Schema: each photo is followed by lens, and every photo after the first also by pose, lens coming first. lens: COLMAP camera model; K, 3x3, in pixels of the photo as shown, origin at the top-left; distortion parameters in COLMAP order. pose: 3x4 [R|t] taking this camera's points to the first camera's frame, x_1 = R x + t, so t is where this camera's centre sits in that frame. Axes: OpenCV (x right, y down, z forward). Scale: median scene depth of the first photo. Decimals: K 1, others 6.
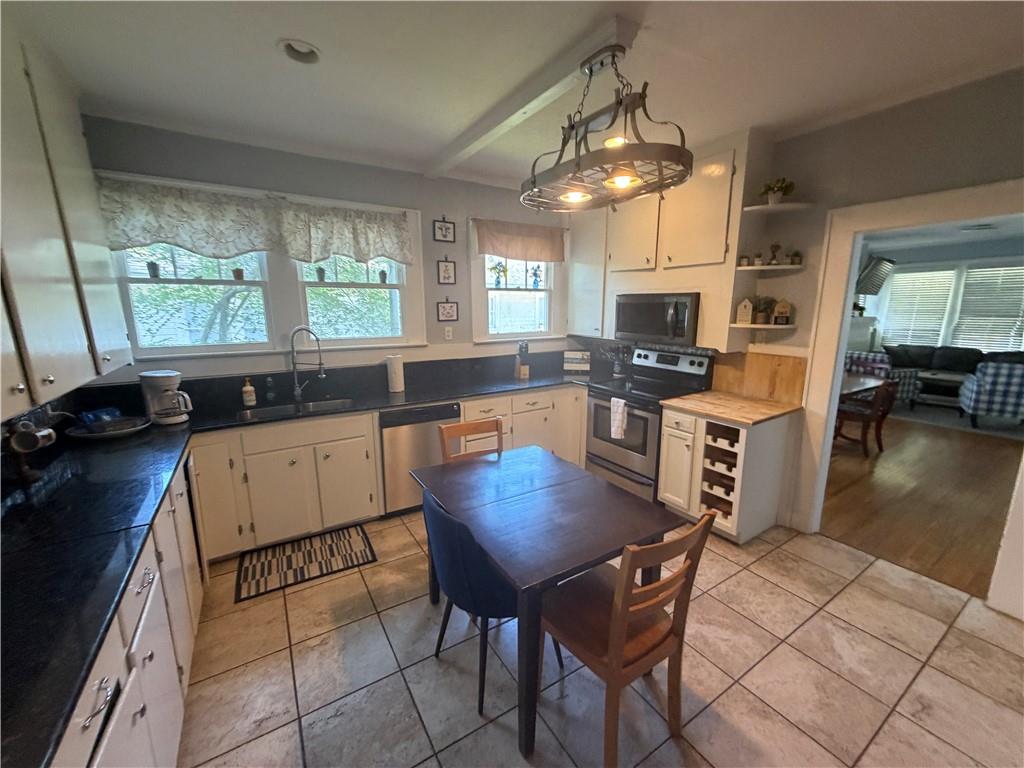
lens RADIAL K [[409.0, 0, 506.2], [0, 409.0, 384.9], [0, 0, 1]] dist [-0.003066, -0.000103]
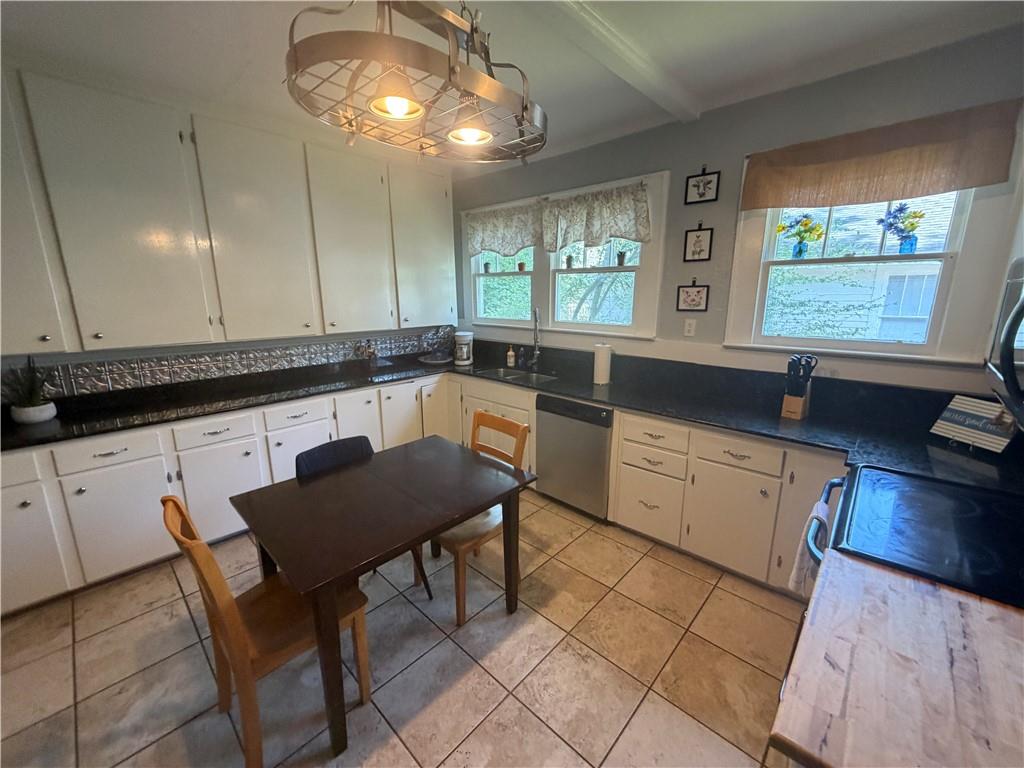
lens RADIAL K [[409.0, 0, 504.8], [0, 409.0, 382.3], [0, 0, 1]] dist [-0.003066, -0.000103]
pose [[0.249143, 0.214721, -0.944364, 0.526454], [-0.175061, 0.969034, 0.174146, -0.104585], [0.952513, 0.121934, 0.279017, 0.501929]]
